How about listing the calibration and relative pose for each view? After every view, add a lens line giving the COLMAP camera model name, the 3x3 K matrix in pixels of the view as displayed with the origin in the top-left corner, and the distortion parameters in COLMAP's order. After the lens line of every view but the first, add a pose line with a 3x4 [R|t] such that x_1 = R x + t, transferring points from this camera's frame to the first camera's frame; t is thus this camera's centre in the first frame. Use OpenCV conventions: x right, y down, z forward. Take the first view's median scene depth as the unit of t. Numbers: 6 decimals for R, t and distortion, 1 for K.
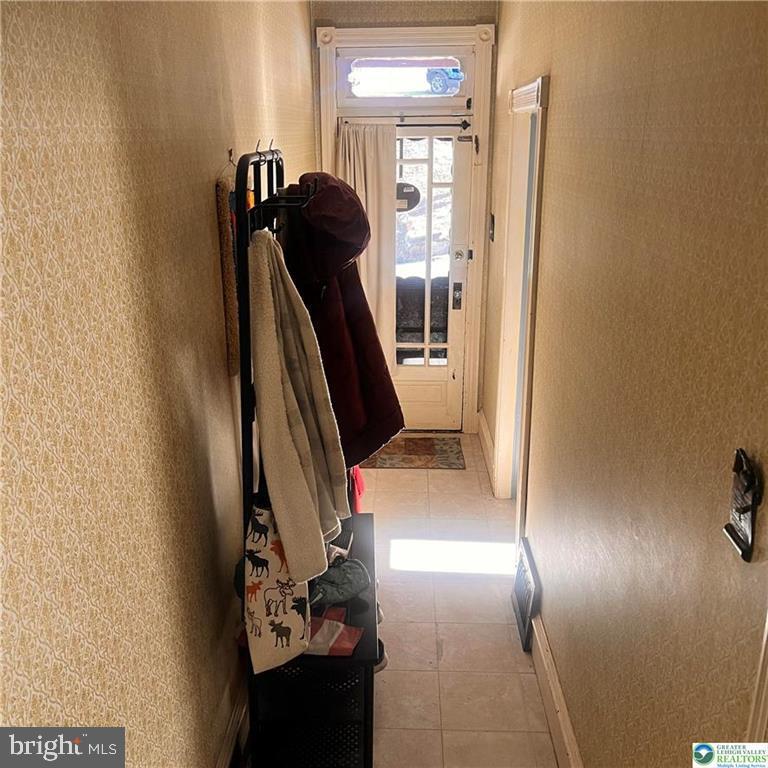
lens RADIAL K [[776.2, 0, 370.8], [0, 776.2, 386.5], [0, 0, 1]] dist [0.091767, -0.185040]
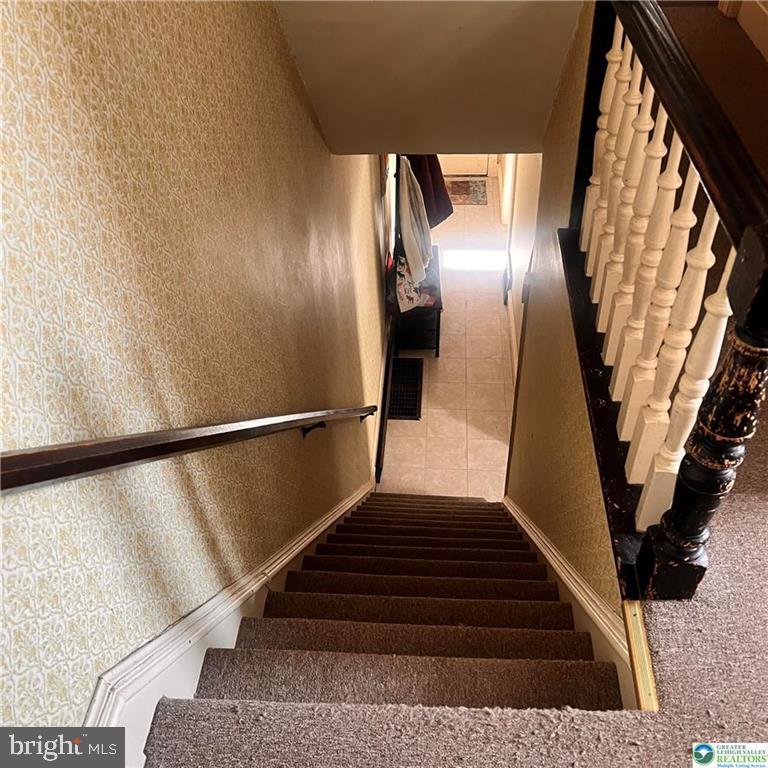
lens RADIAL K [[776.2, 0, 370.8], [0, 776.2, 386.5], [0, 0, 1]] dist [0.091767, -0.185040]
pose [[0.998734, -0.002843, -0.050213, -0.103326], [0.023339, 0.910594, 0.412642, -0.522590], [0.044551, -0.413292, 0.909508, -1.579679]]
